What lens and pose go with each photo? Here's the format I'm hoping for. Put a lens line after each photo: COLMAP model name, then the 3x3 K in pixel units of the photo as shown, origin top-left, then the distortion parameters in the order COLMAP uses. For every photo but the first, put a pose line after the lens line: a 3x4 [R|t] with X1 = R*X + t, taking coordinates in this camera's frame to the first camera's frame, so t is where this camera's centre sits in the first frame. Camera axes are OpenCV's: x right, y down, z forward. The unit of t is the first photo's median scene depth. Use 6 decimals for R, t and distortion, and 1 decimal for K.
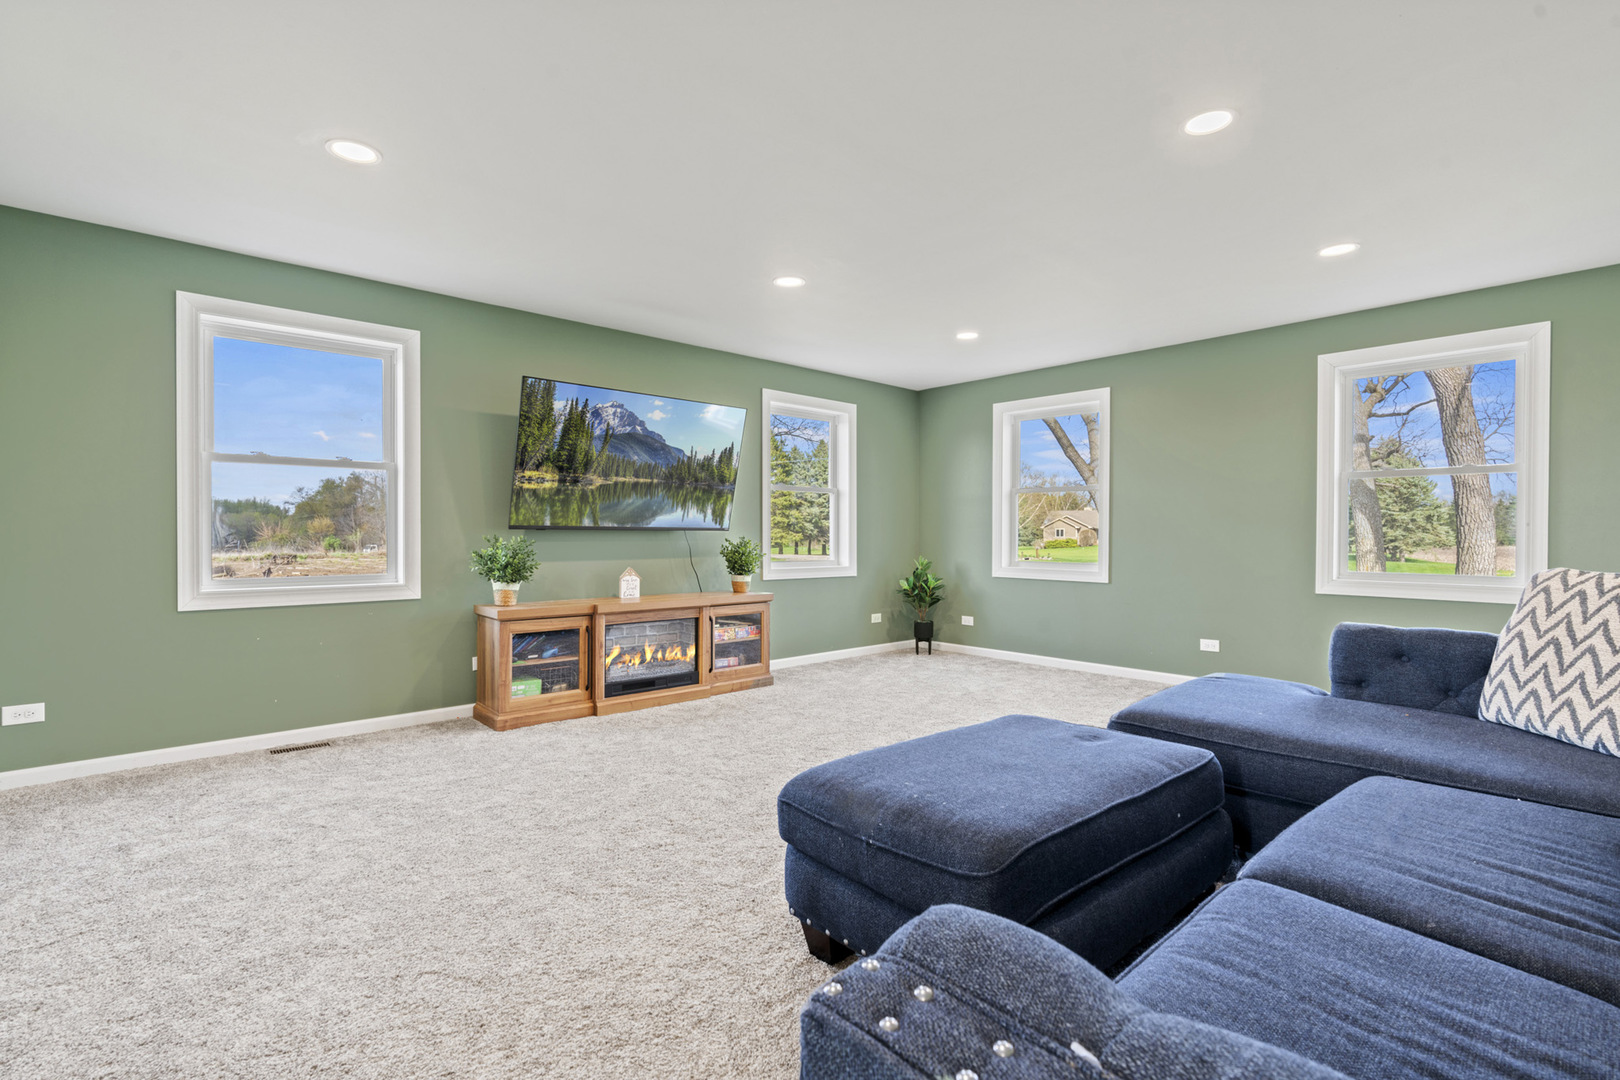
lens RADIAL K [[740.7, 0, 812.5], [0, 740.7, 532.7], [0, 0, 1]] dist [-0.009616, 0.004840]
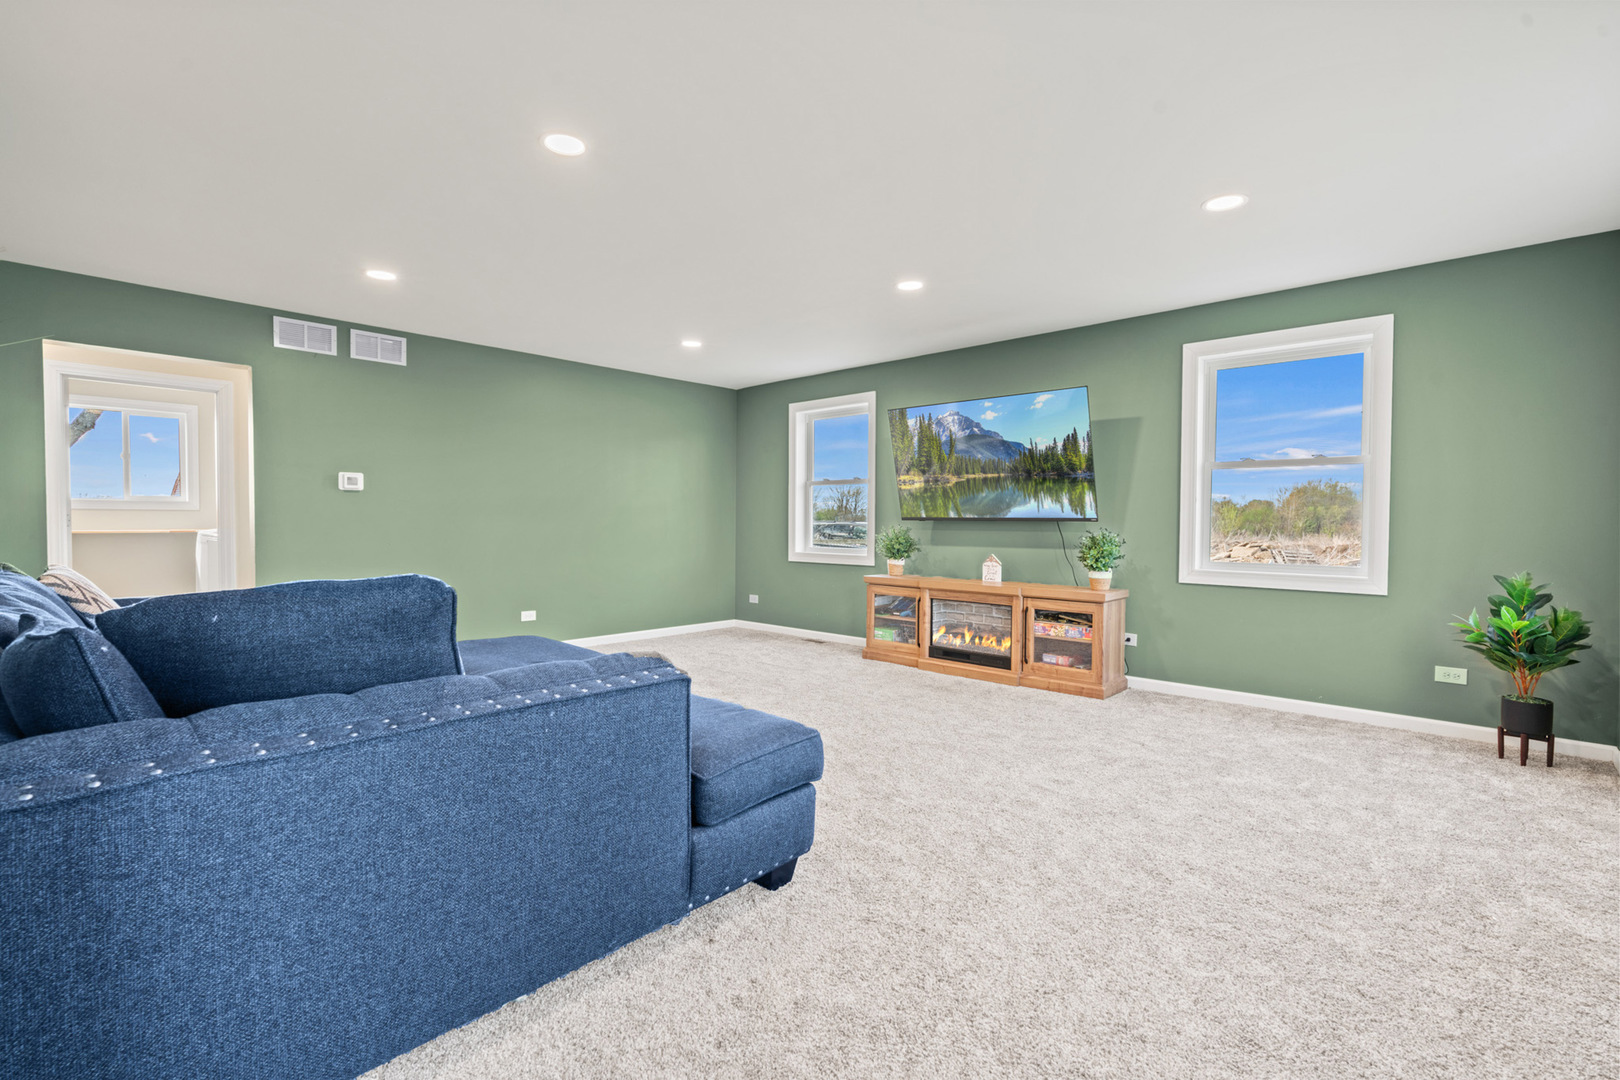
lens RADIAL K [[740.7, 0, 813.4], [0, 740.7, 538.5], [0, 0, 1]] dist [-0.009616, 0.004840]
pose [[0.140420, 0.032071, -0.989572, 0.831557], [-0.006949, 0.999483, 0.031406, -0.009984], [0.990068, 0.002467, 0.140571, 0.590019]]
